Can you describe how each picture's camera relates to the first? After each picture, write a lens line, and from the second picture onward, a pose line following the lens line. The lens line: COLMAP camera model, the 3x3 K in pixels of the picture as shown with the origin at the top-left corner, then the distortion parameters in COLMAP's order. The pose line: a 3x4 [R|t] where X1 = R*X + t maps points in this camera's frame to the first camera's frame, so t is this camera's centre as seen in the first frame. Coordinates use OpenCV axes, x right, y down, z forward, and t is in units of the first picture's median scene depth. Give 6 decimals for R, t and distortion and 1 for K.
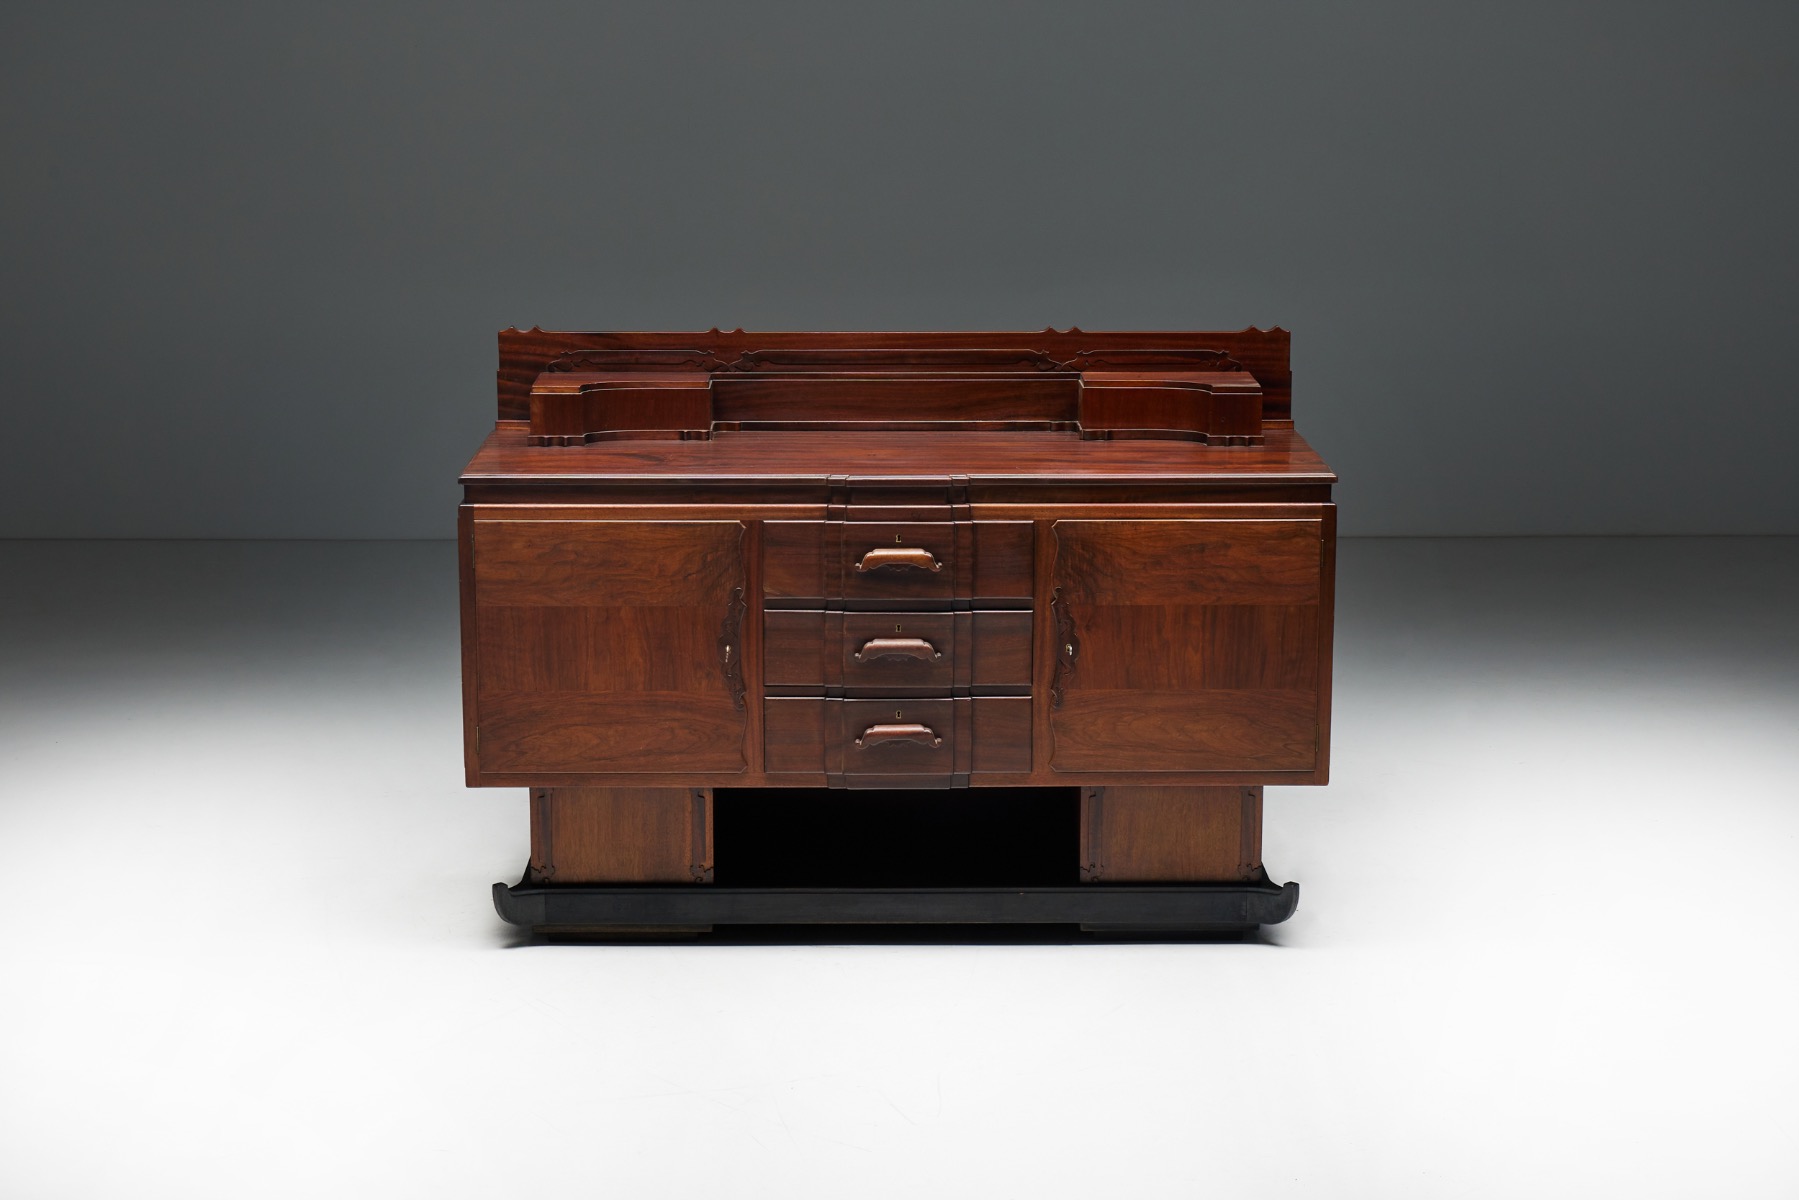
lens RADIAL K [[3066.5, 0, 900.8], [0, 3066.5, 552.1], [0, 0, 1]] dist [0.004169, 0.000507]
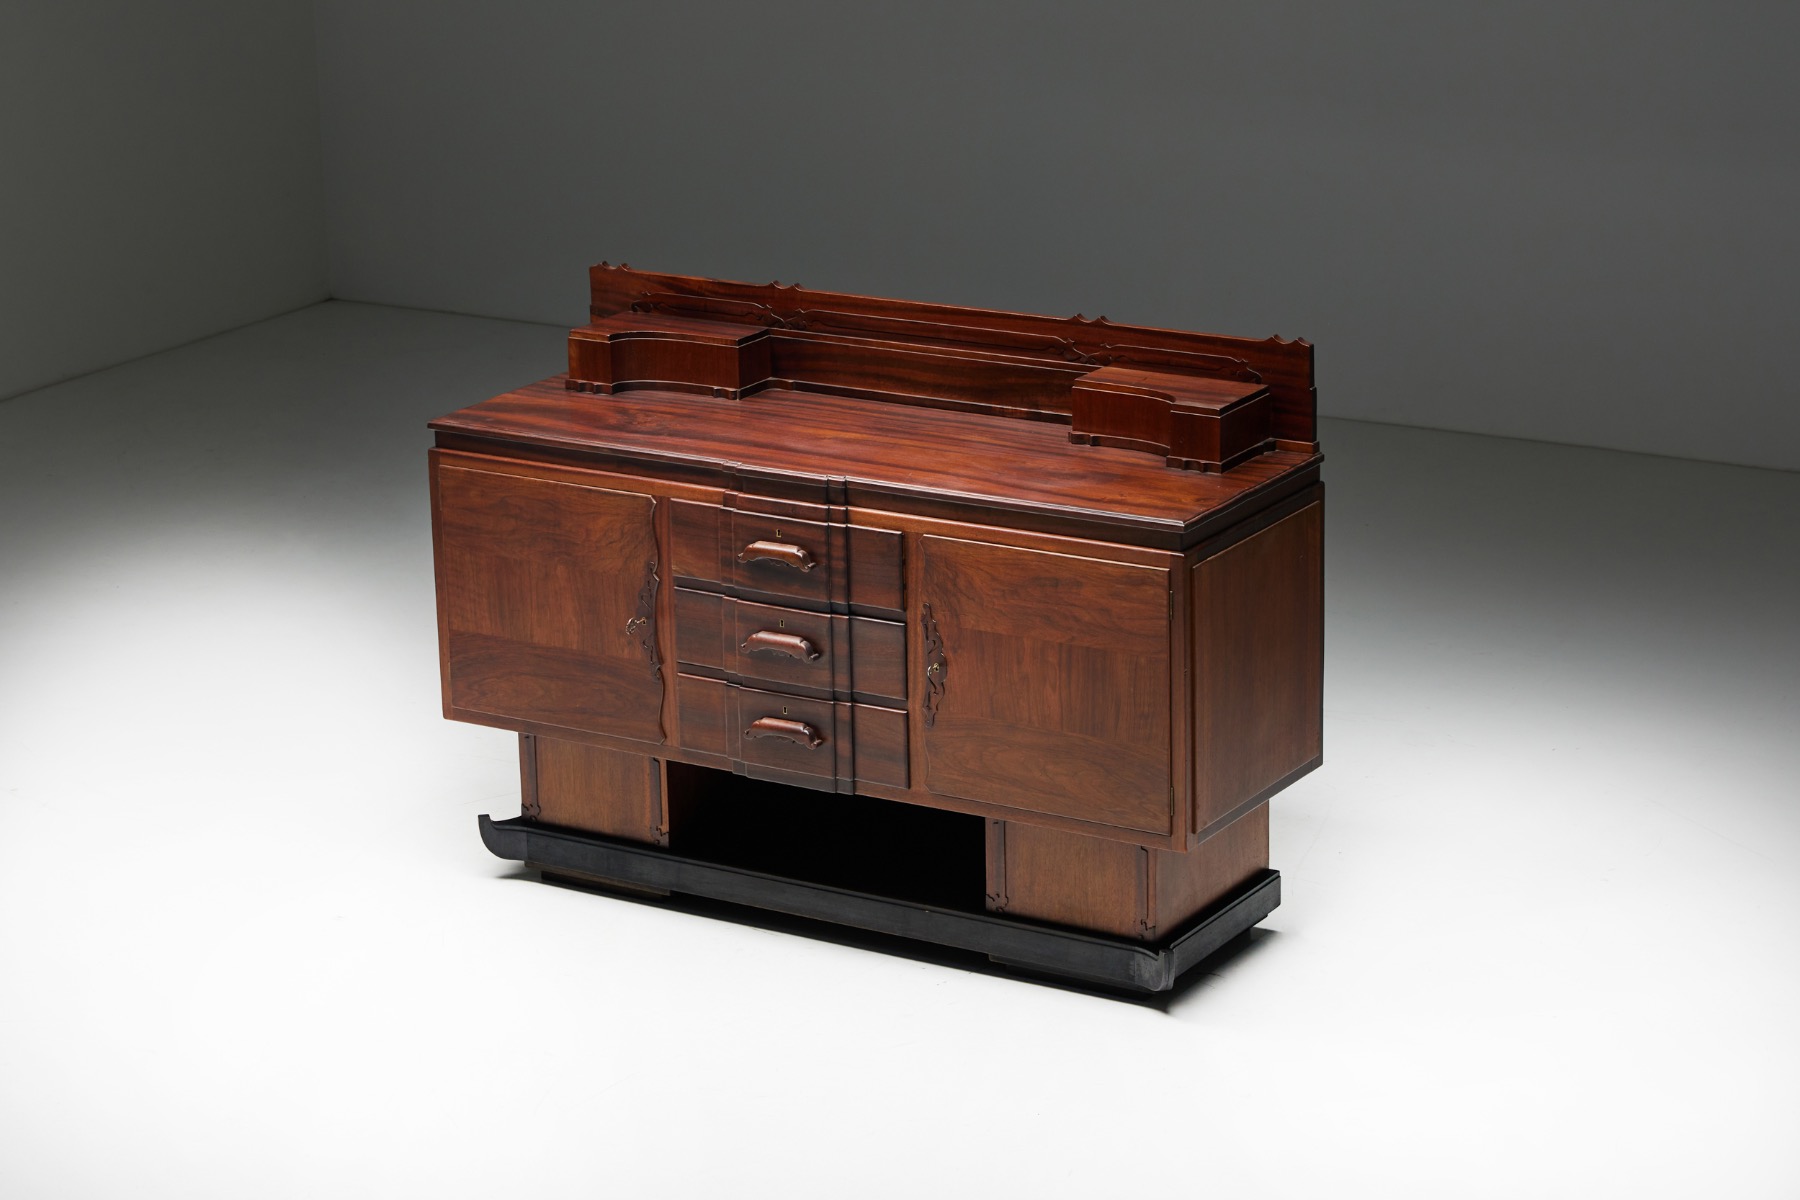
lens RADIAL K [[4240.1, 0, 900.0], [0, 4240.1, 600.0], [0, 0, 1]] dist [-0.021827, -0.080643]
pose [[0.842940, 0.132354, -0.521473, 0.727611], [-0.083347, 0.989692, 0.116463, -0.141701], [0.531512, -0.054708, 0.845282, -0.119726]]
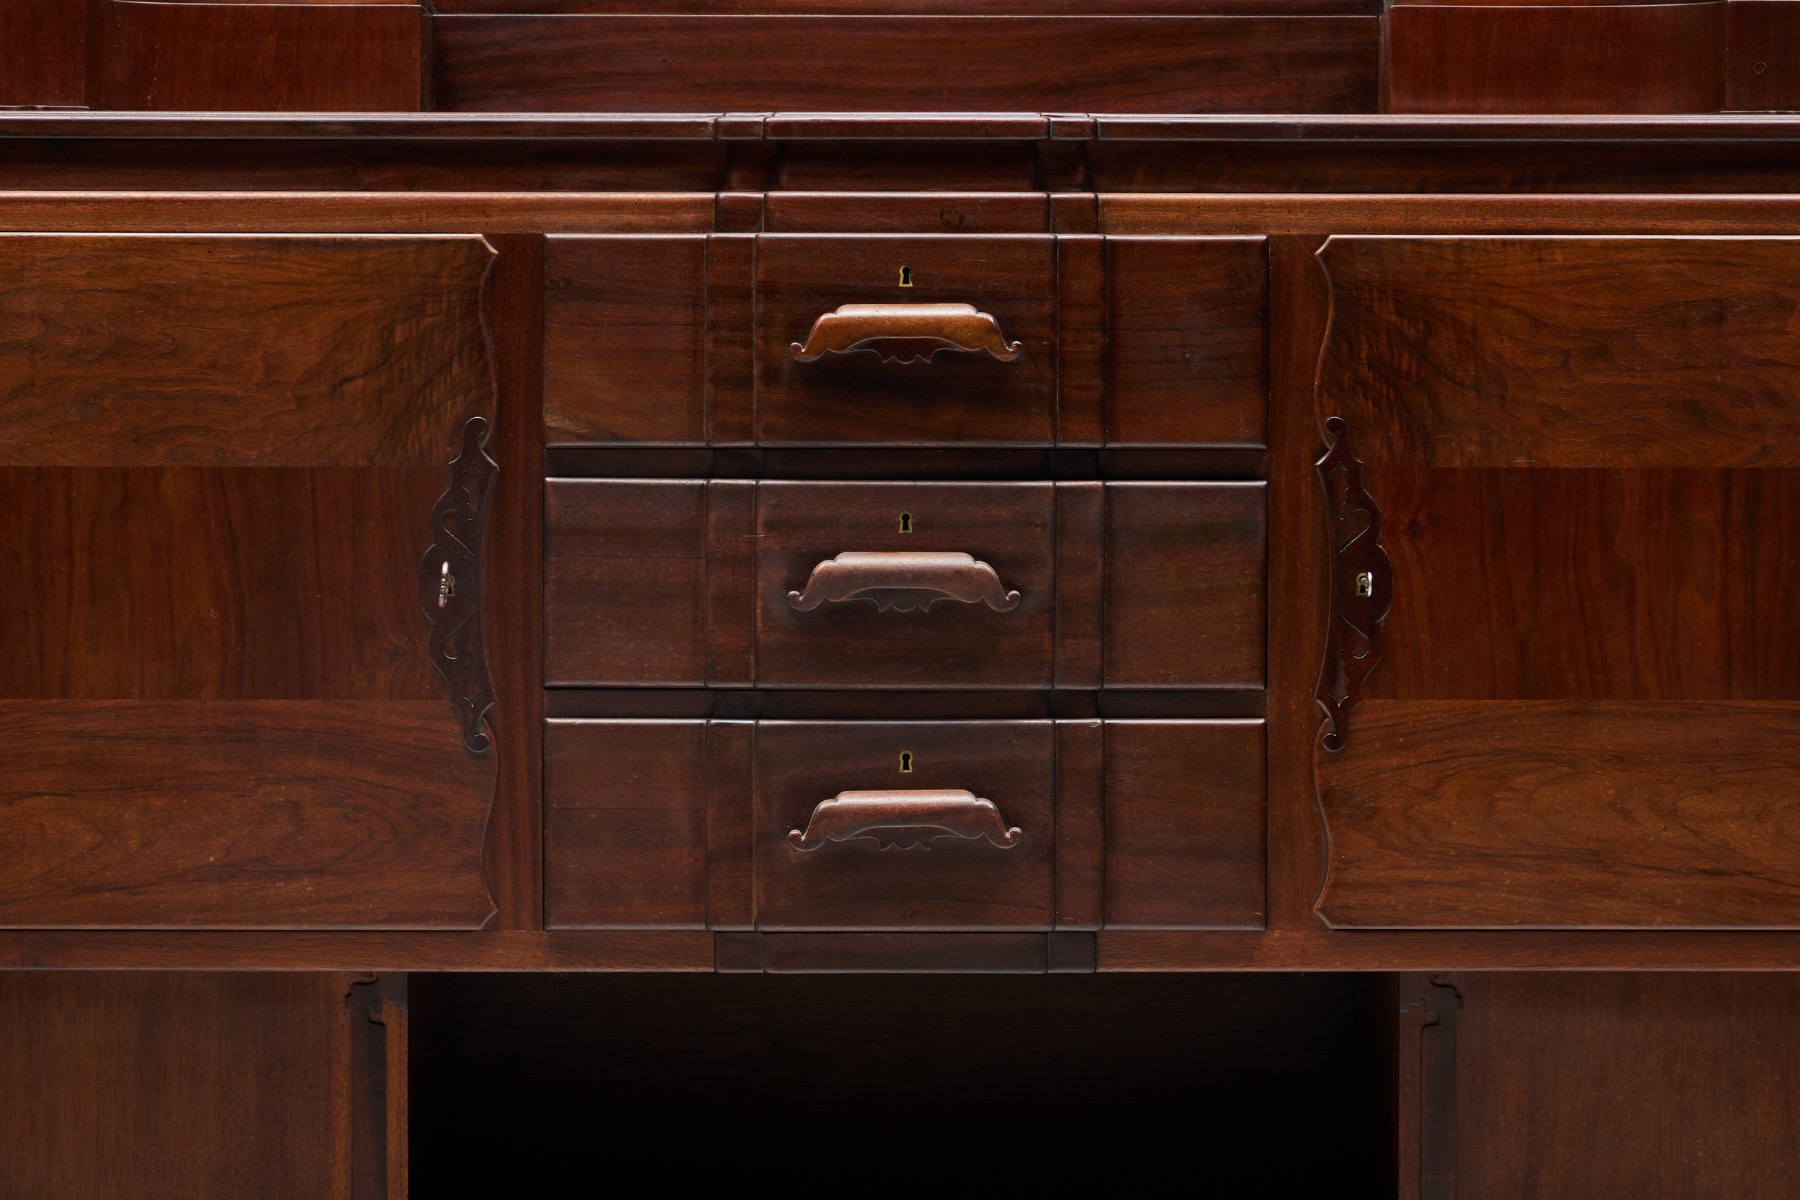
lens RADIAL K [[6246.3, 0, 903.9], [0, 6246.3, 720.8], [0, 0, 1]] dist [-0.071486, 1.770191]
pose [[0.999932, 0.000468, -0.011623, 0.007811], [-0.002290, 0.987556, -0.157248, 0.166151], [0.011405, 0.157264, 0.987491, 0.253375]]
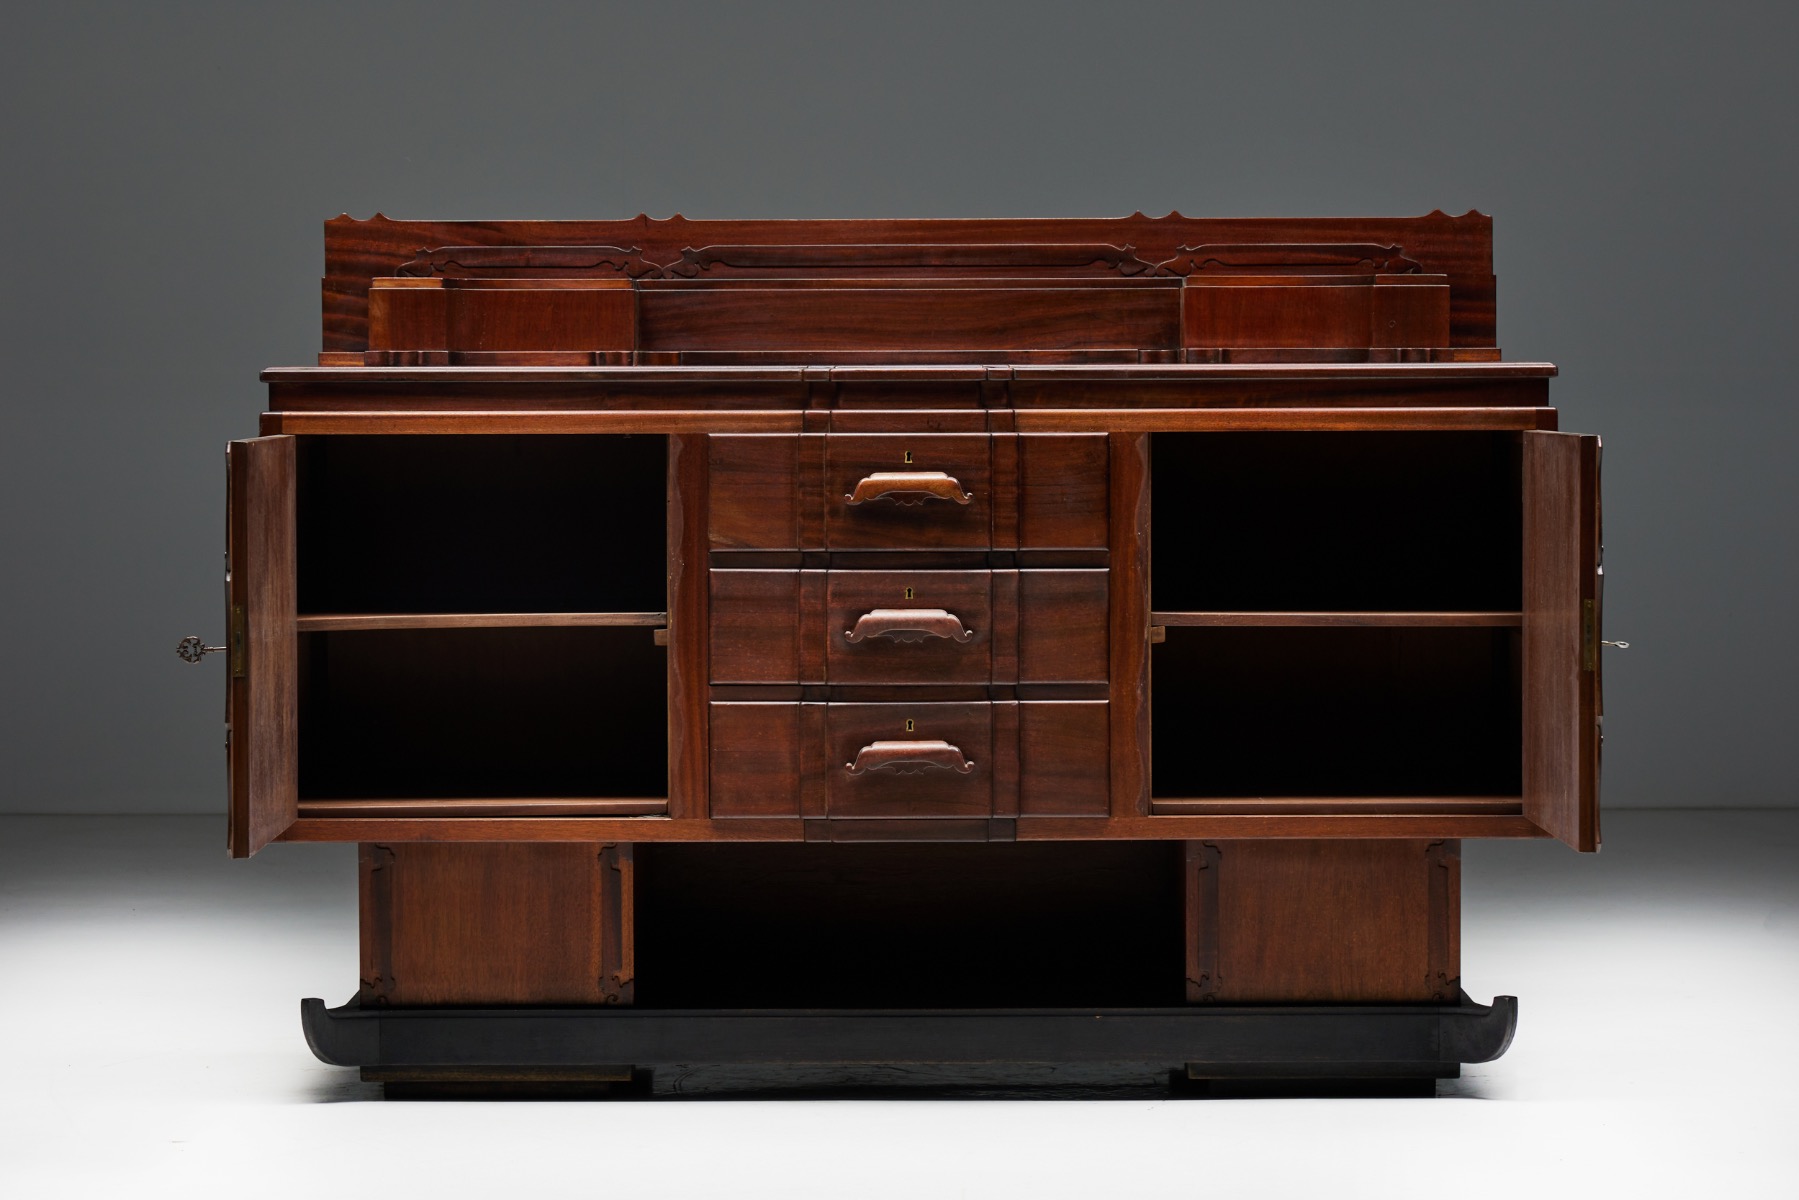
lens RADIAL K [[4863.0, 0, 899.5], [0, 4863.0, 600.0], [0, 0, 1]] dist [-0.027999, -0.303099]
pose [[0.999823, -0.004512, -0.018277, 0.016514], [0.001704, 0.988563, -0.150801, 0.185425], [0.018748, 0.150743, 0.988395, -0.053392]]
